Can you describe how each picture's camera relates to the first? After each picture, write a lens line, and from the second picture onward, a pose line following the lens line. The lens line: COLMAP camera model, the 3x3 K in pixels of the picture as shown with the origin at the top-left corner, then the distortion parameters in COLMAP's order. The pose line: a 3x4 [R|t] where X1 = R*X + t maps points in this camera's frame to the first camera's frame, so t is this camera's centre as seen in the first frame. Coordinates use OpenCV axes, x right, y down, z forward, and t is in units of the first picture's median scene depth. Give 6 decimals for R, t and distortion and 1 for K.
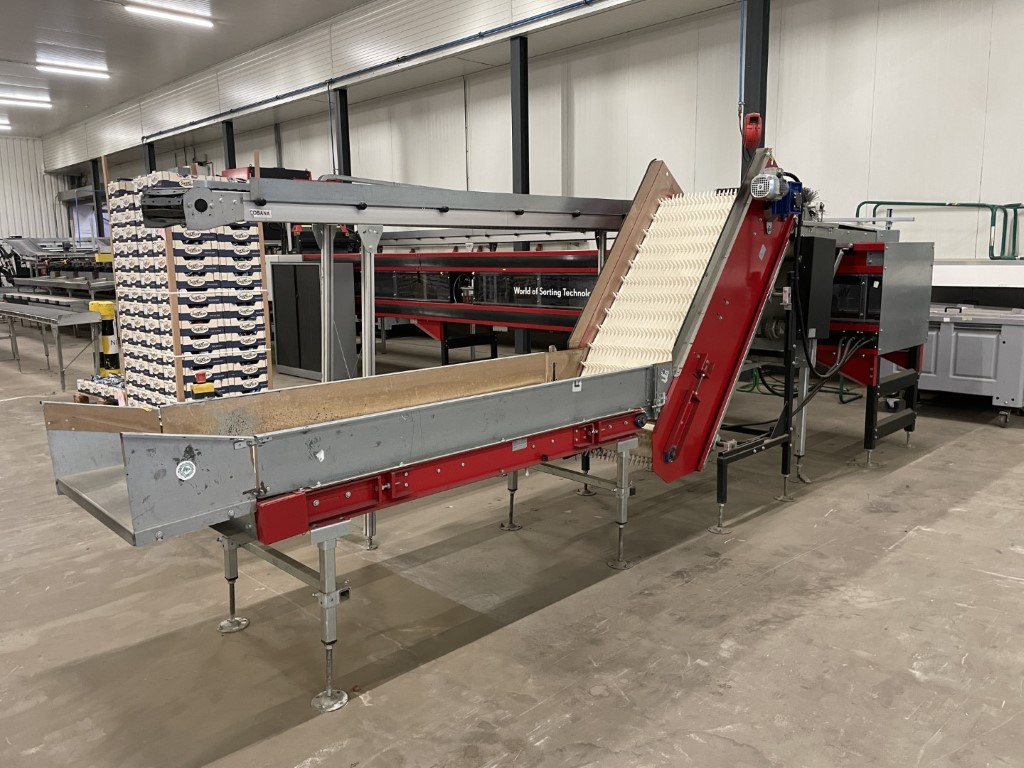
lens RADIAL K [[779.5, 0, 511.3], [0, 779.5, 378.6], [0, 0, 1]] dist [0.071376, -0.097296]
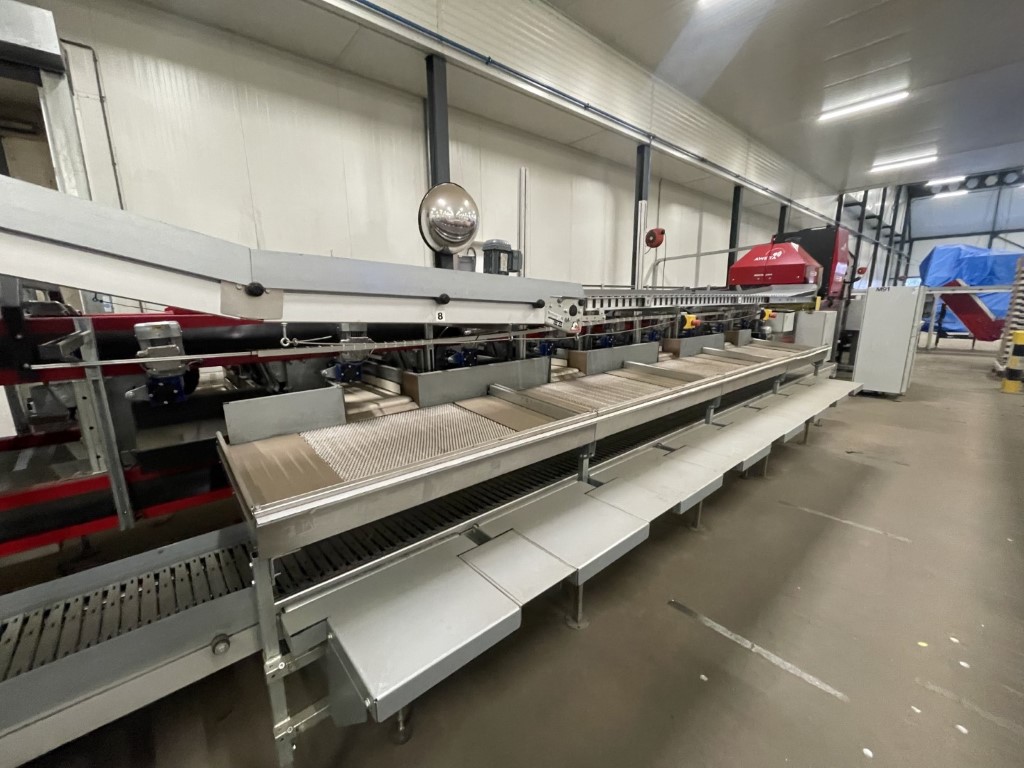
lens RADIAL K [[413.8, 0, 509.1], [0, 413.8, 388.5], [0, 0, 1]] dist [-0.002541, -0.000347]
pose [[0.058512, -0.190298, 0.979981, -0.510316], [0.170488, 0.969146, 0.178015, -0.110741], [-0.983621, 0.156659, 0.089150, 0.722015]]
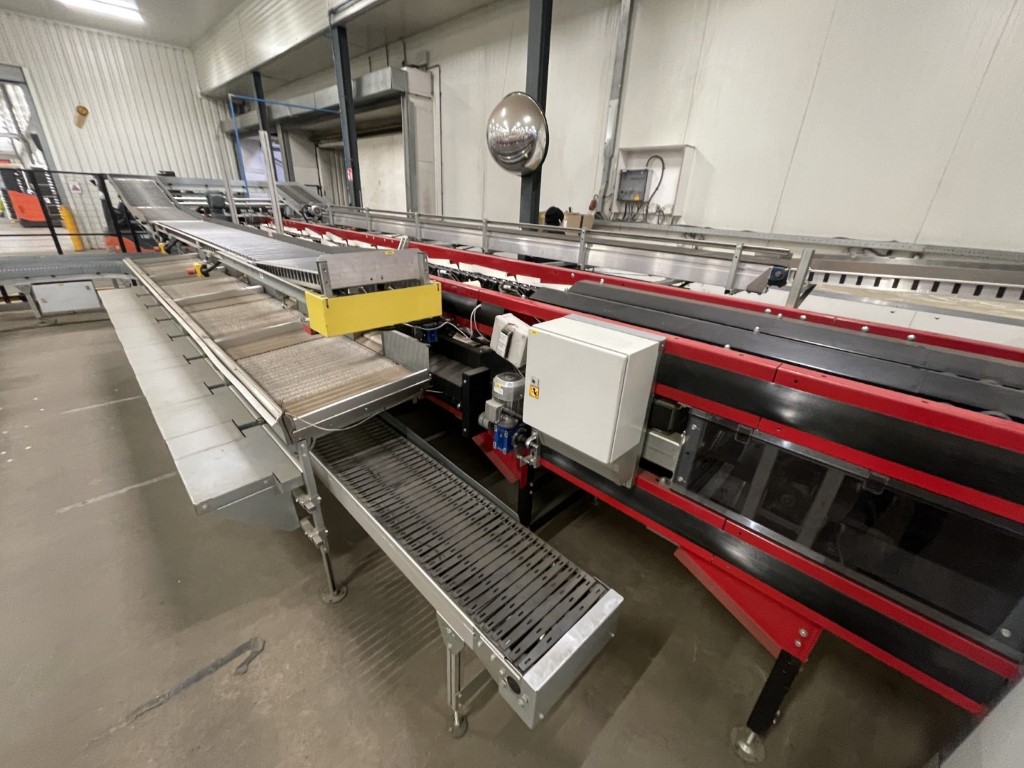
lens RADIAL K [[413.8, 0, 508.2], [0, 413.8, 385.8], [0, 0, 1]] dist [-0.002541, -0.000347]
pose [[0.998443, 0.044401, 0.033781, -0.283982], [-0.051762, 0.963132, 0.264001, -0.098838], [-0.020814, -0.265338, 0.963931, 0.528894]]
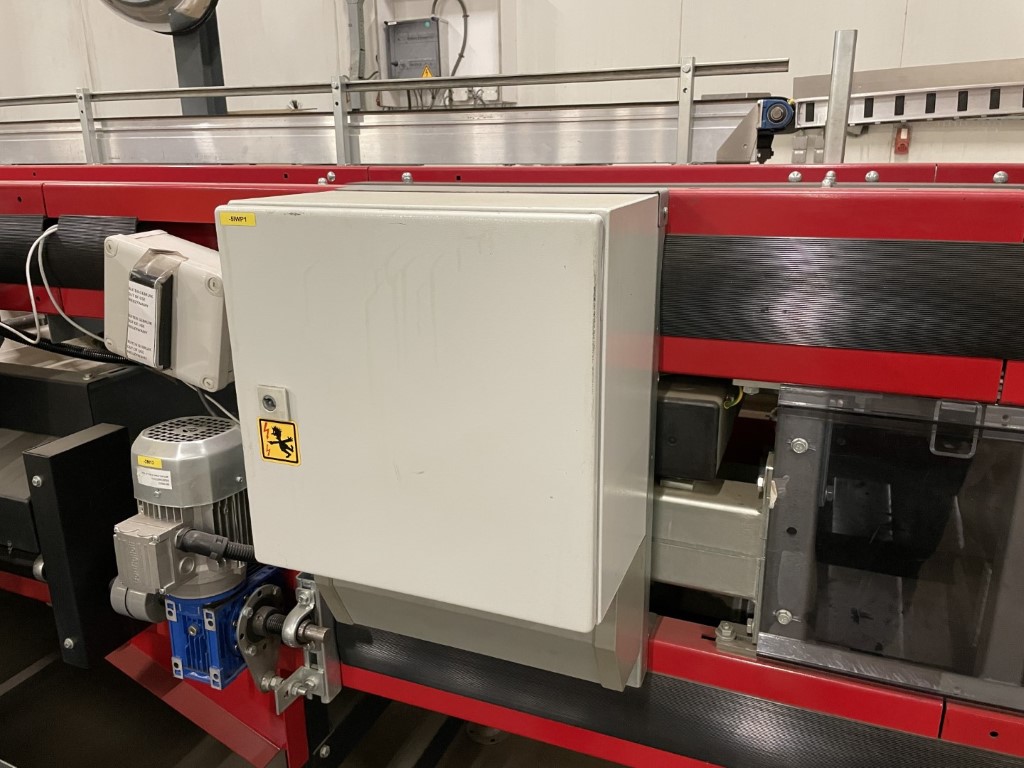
lens RADIAL K [[779.5, 0, 515.4], [0, 779.5, 377.1], [0, 0, 1]] dist [0.071376, -0.097296]
pose [[0.916380, -0.112817, 0.384084, -0.281064], [0.063616, 0.988315, 0.138517, -0.088084], [-0.395223, -0.102500, 0.912849, 0.555597]]
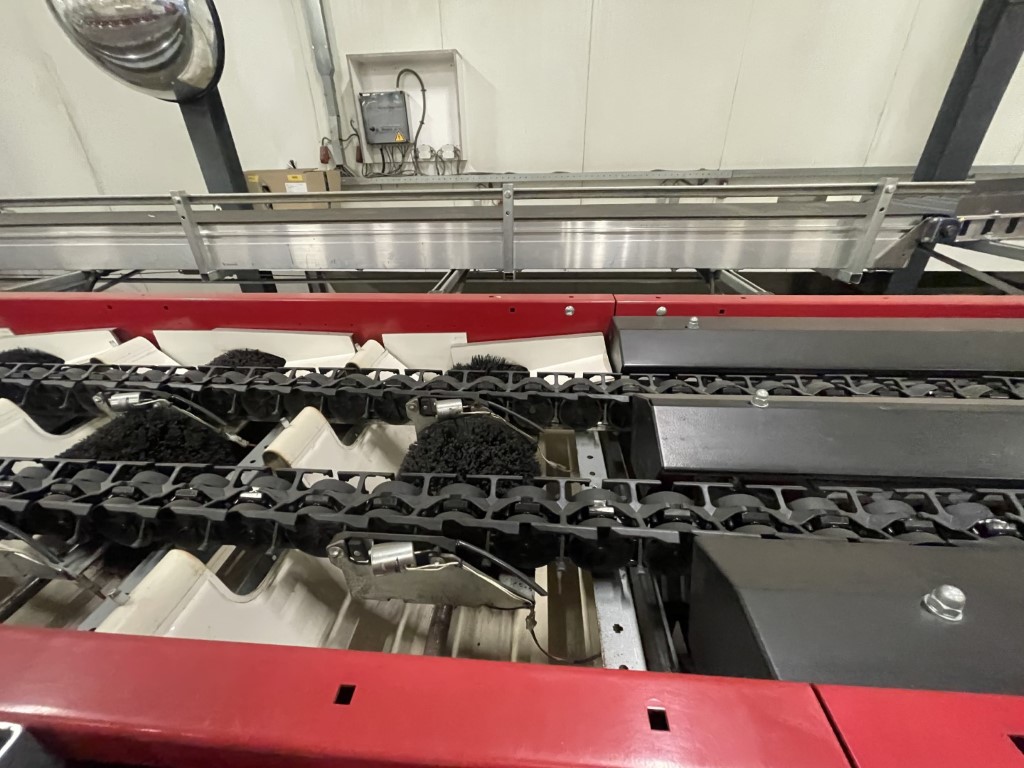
lens RADIAL K [[413.8, 0, 506.4], [0, 413.8, 388.9], [0, 0, 1]] dist [-0.002541, -0.000347]
pose [[0.752462, -0.322178, 0.574458, -0.296603], [0.113026, 0.922420, 0.369279, -0.108120], [-0.648866, -0.212940, 0.730500, 0.614249]]
